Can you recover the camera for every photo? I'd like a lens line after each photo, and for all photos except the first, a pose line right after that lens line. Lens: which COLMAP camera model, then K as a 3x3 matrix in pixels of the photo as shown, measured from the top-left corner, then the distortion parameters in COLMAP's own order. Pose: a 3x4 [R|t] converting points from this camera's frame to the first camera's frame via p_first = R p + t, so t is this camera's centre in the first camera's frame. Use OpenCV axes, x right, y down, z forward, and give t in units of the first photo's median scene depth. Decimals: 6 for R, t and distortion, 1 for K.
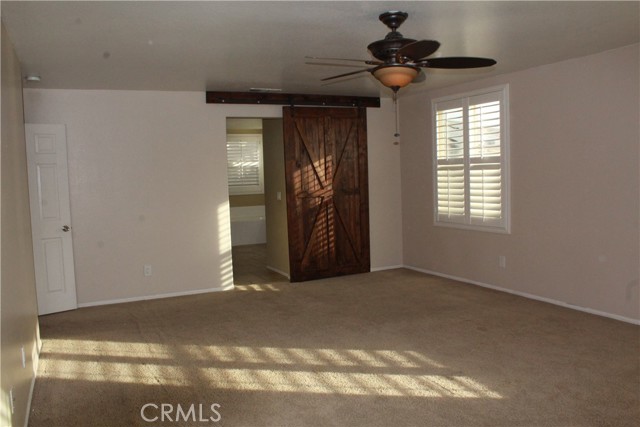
lens RADIAL K [[527.2, 0, 318.1], [0, 527.2, 213.7], [0, 0, 1]] dist [-0.191506, 0.198393]
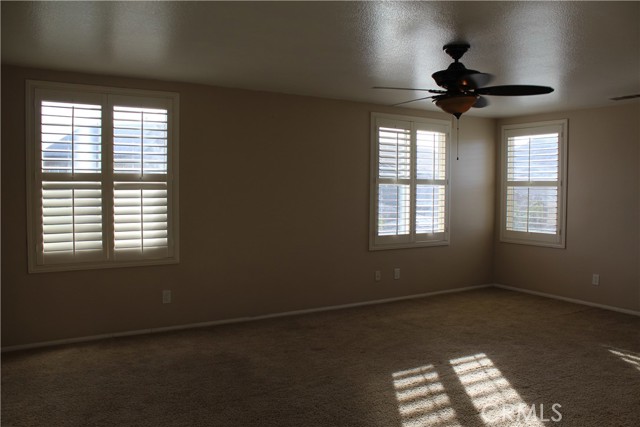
lens RADIAL K [[527.2, 0, 318.1], [0, 527.2, 213.7], [0, 0, 1]] dist [-0.191506, 0.198393]
pose [[-0.094142, -0.007397, 0.995531, -0.514905], [0.077647, 0.996872, 0.014749, -0.038660], [-0.992526, 0.078688, -0.093273, 0.815137]]
